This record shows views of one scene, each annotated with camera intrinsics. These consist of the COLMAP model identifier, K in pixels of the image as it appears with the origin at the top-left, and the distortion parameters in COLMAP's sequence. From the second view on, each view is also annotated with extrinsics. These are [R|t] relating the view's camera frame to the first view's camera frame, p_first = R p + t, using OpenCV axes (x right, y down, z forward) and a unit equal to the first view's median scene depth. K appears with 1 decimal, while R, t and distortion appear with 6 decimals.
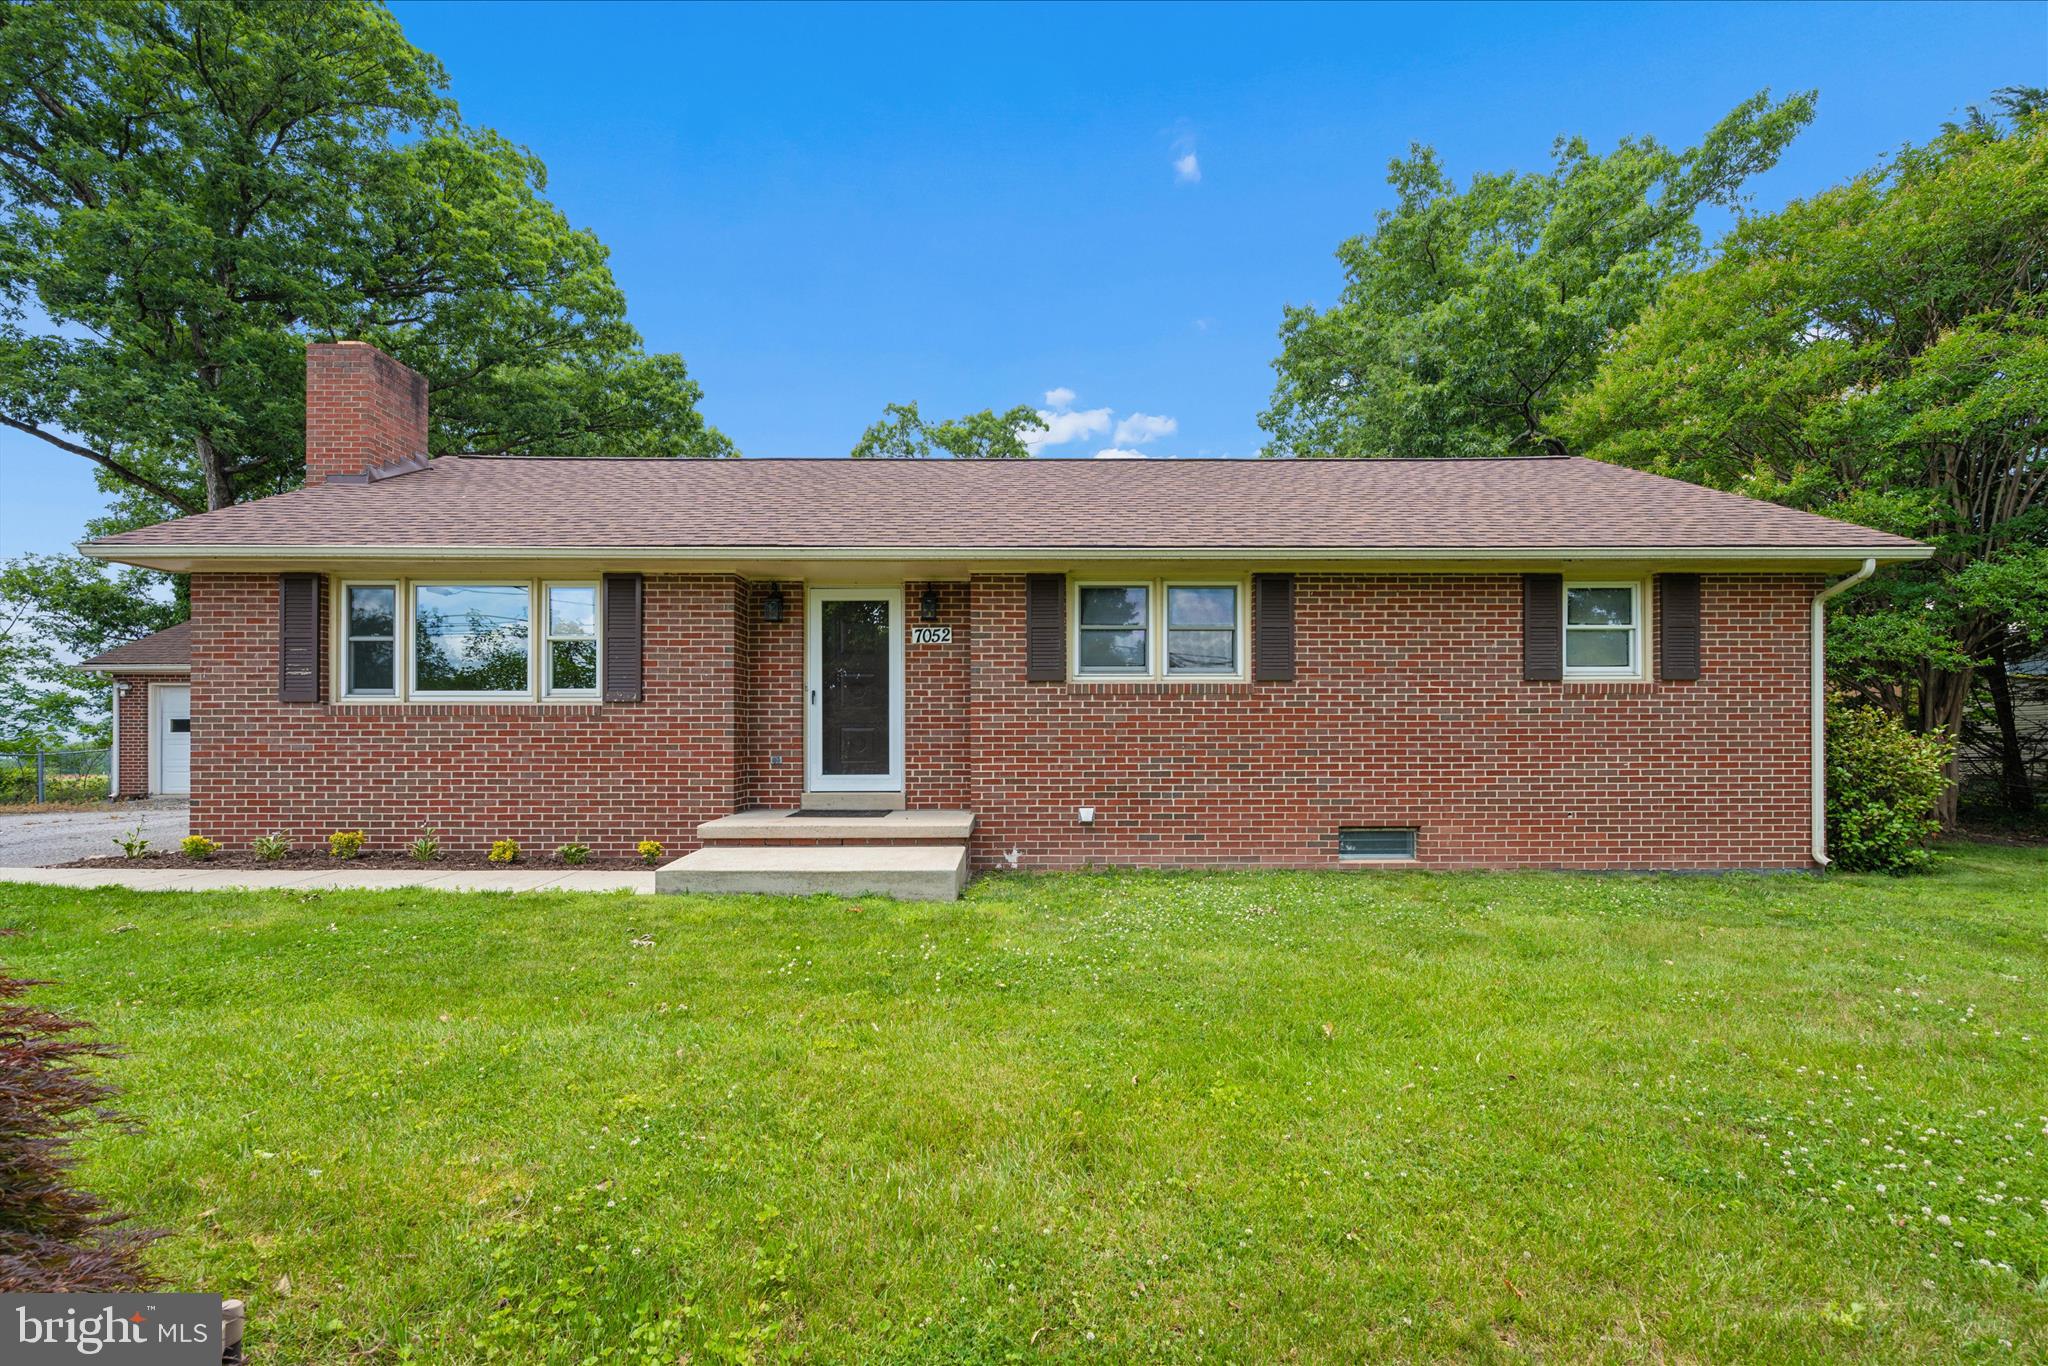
lens RADIAL K [[888.5, 0, 1025.2], [0, 888.5, 732.6], [0, 0, 1]] dist [-0.001131, 0.000054]
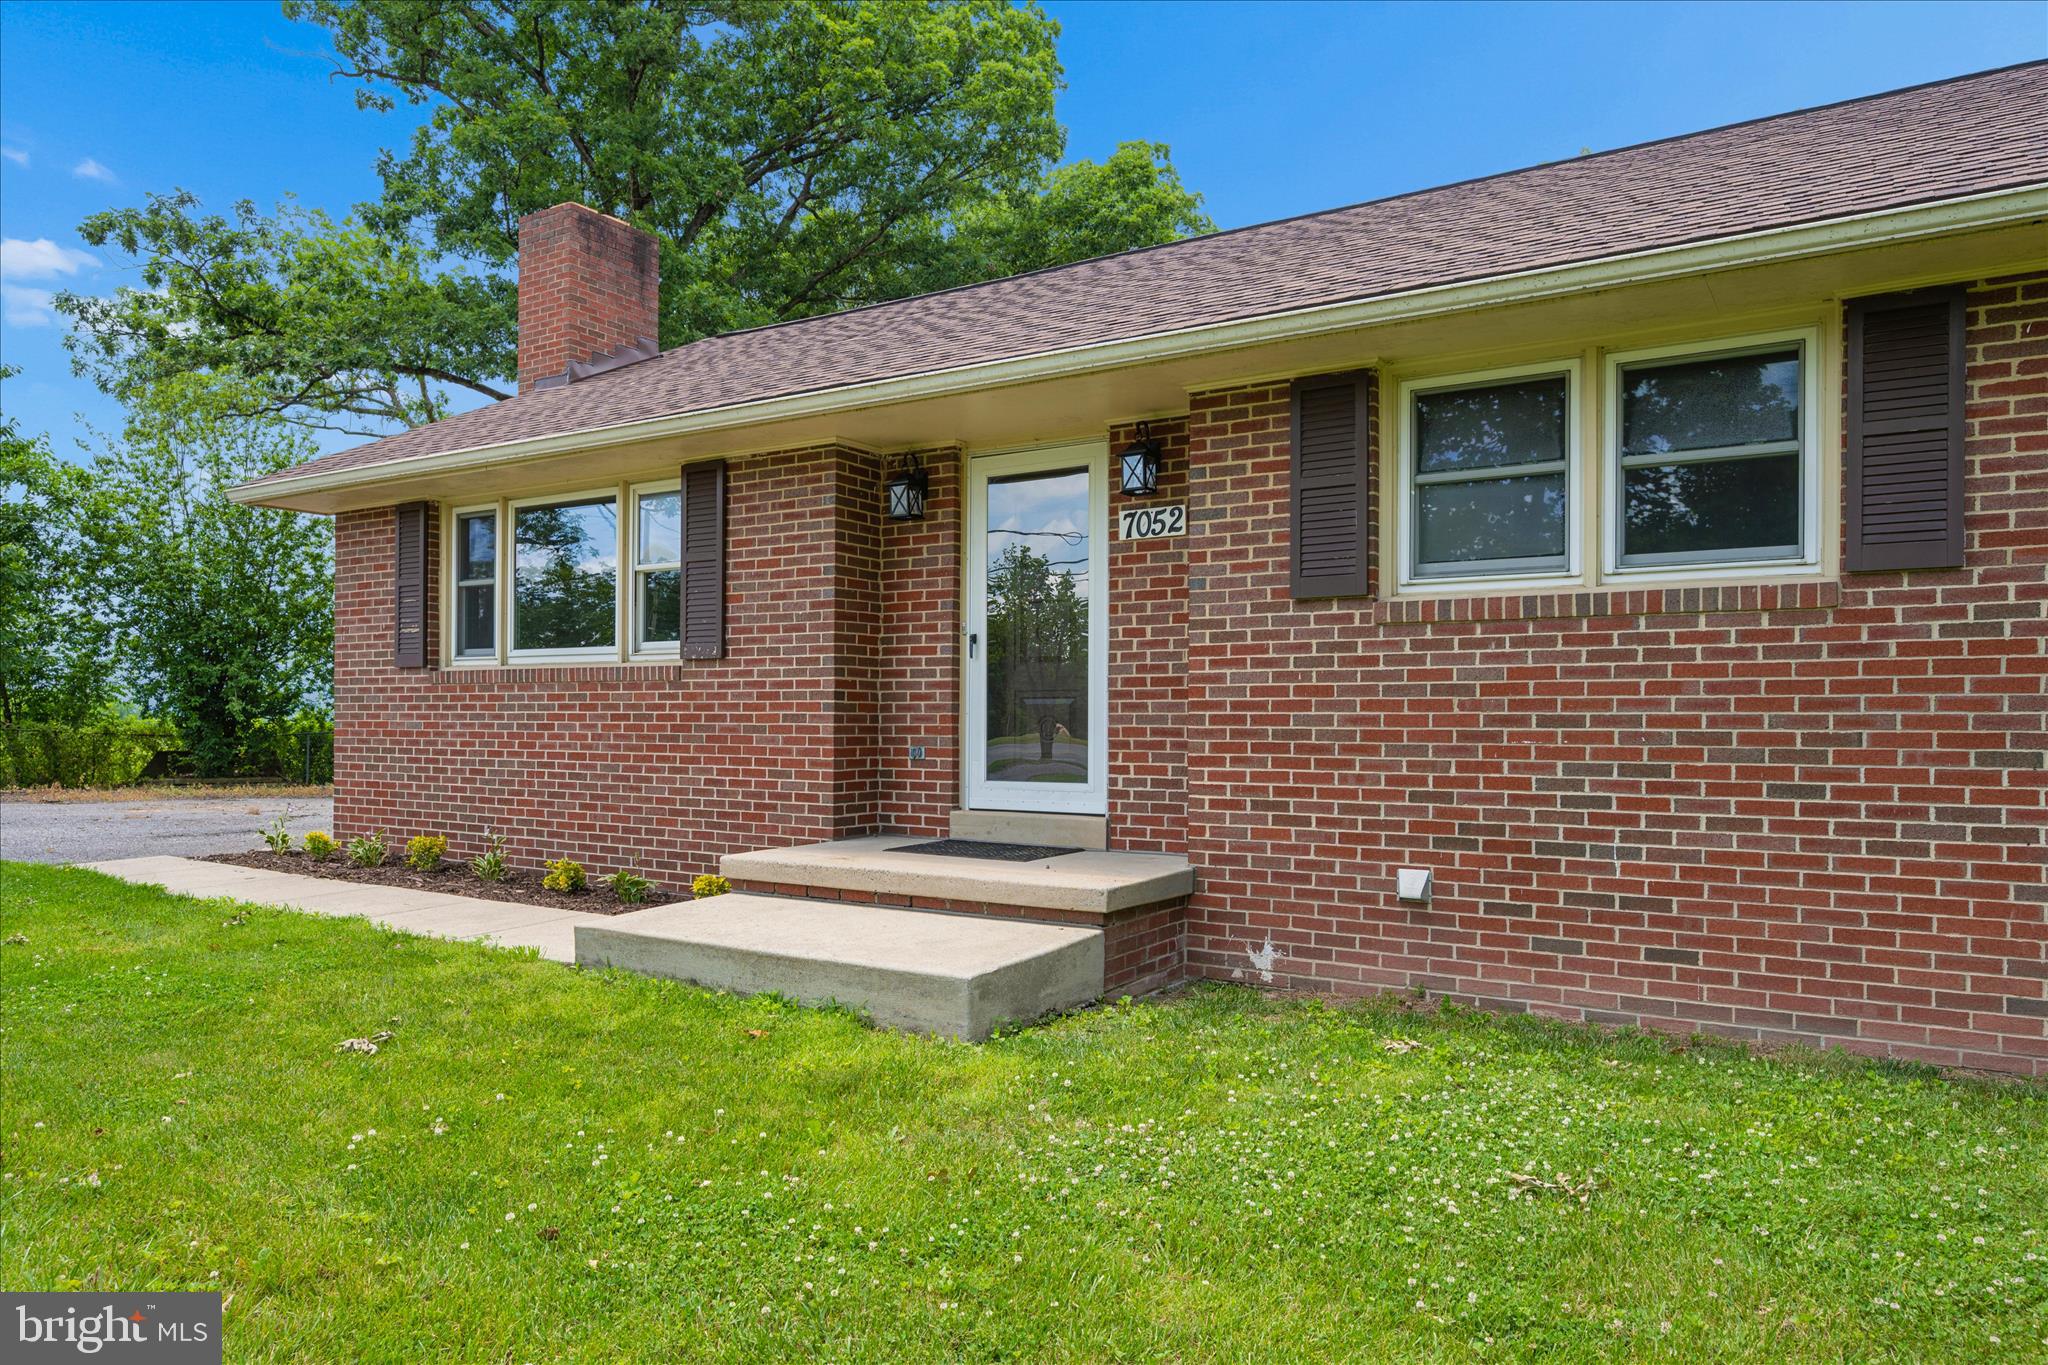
lens RADIAL K [[1338.5, 0, 1018.7], [0, 1338.5, 723.1], [0, 0, 1]] dist [-0.003967, -0.001010]
pose [[0.834600, 0.006487, -0.550819, 0.279298], [-0.003729, 0.999974, 0.006126, 0.005399], [0.550845, -0.003059, 0.834602, 0.304608]]
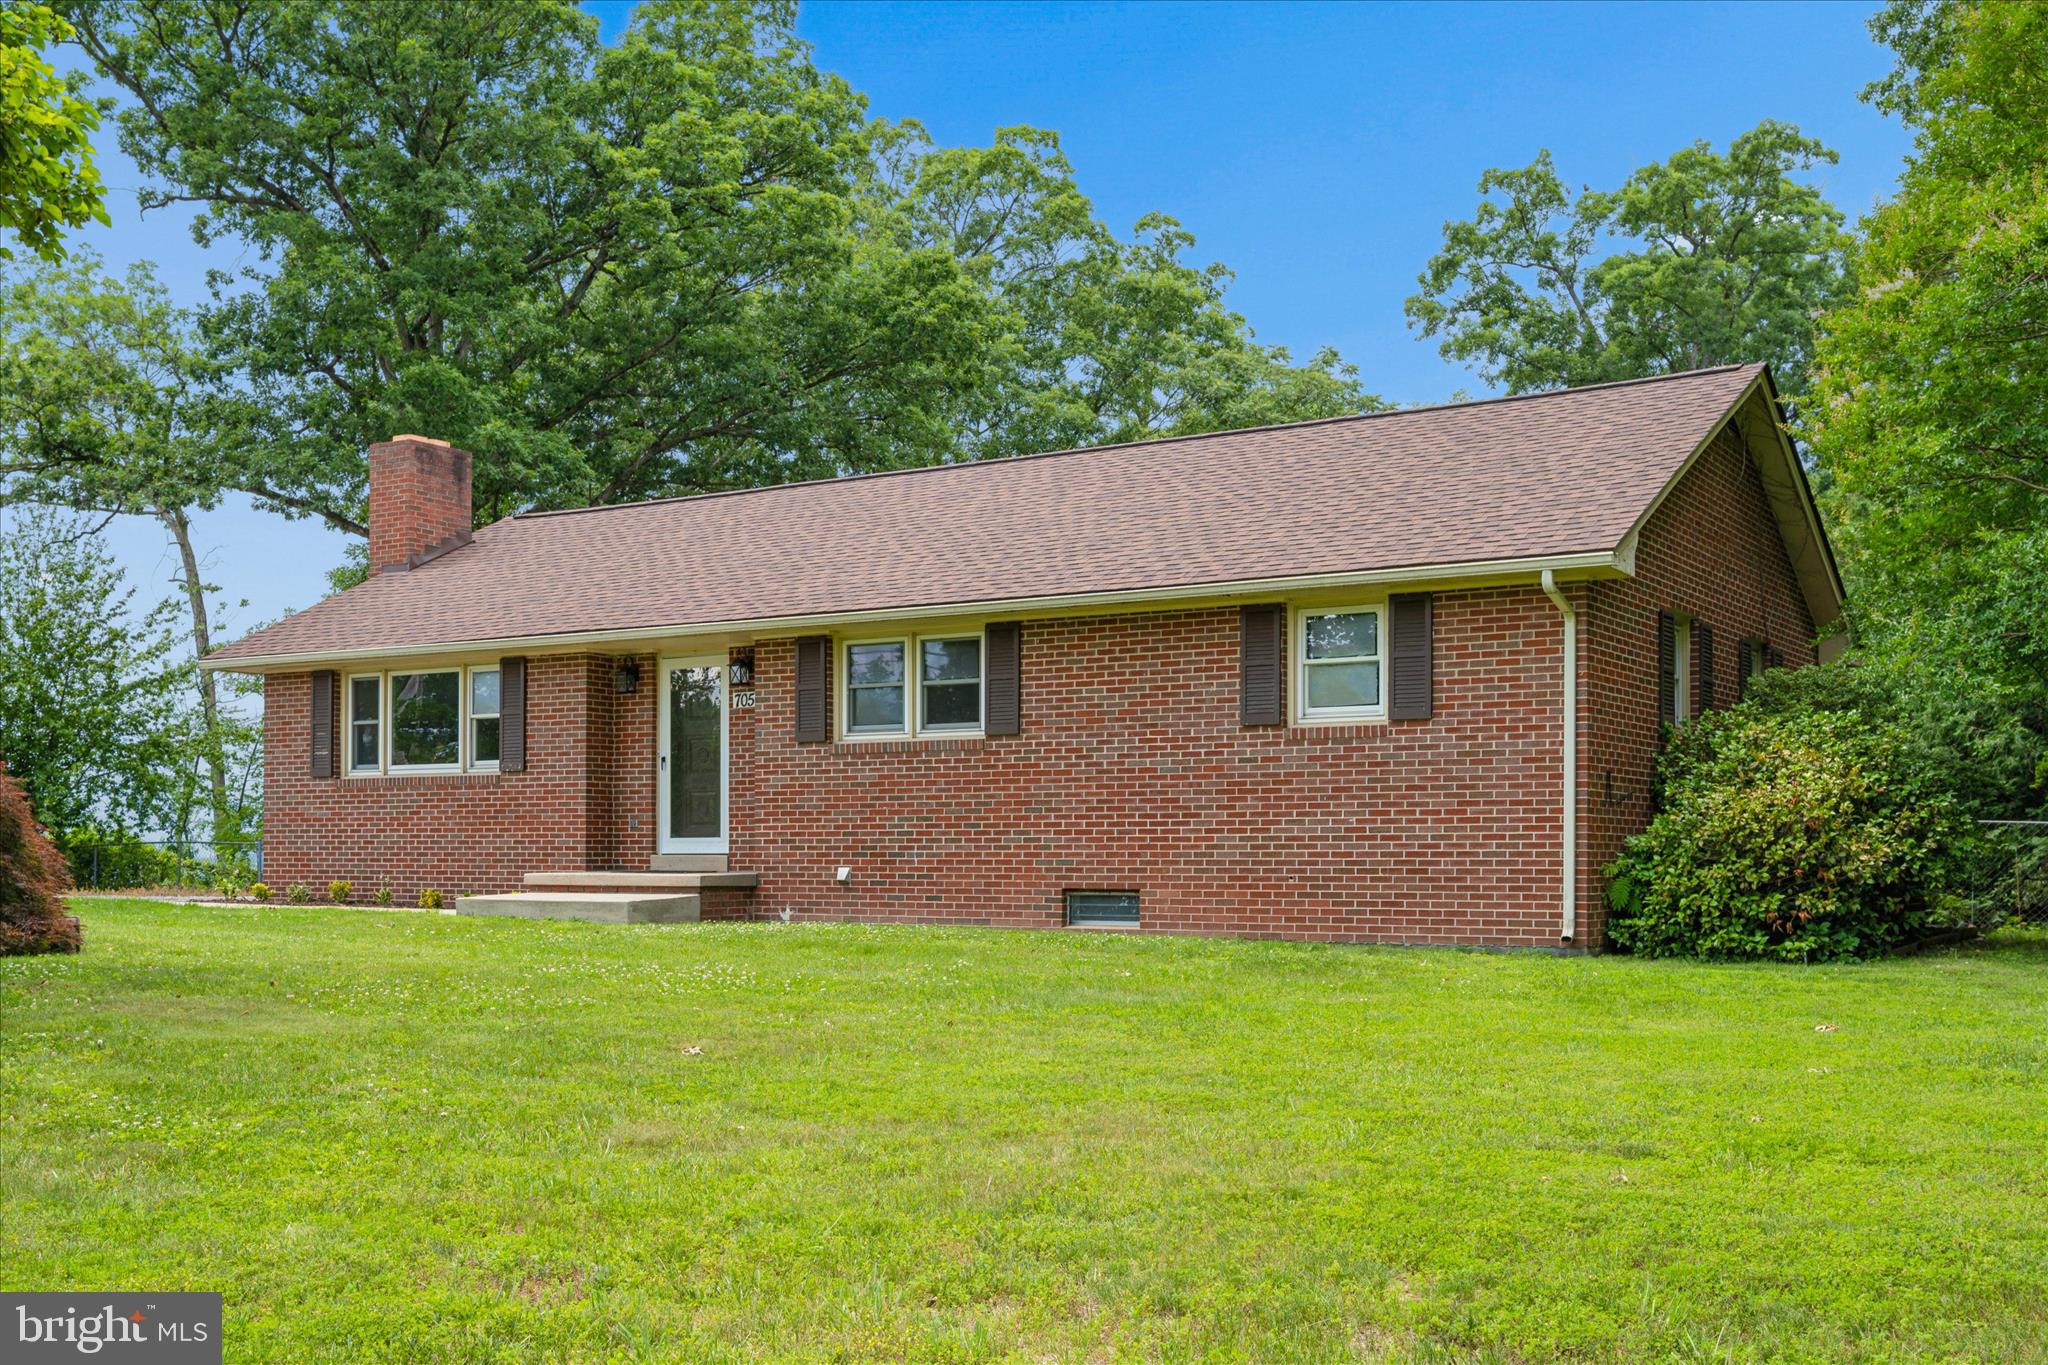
lens RADIAL K [[2142.8, 0, 948.1], [0, 2142.8, 863.0], [0, 0, 1]] dist [-0.005270, 0.009202]
pose [[0.827274, 0.003588, -0.561787, 1.520851], [-0.000660, 0.999985, 0.005413, 0.066420], [0.561798, -0.004107, 0.827264, -0.933730]]
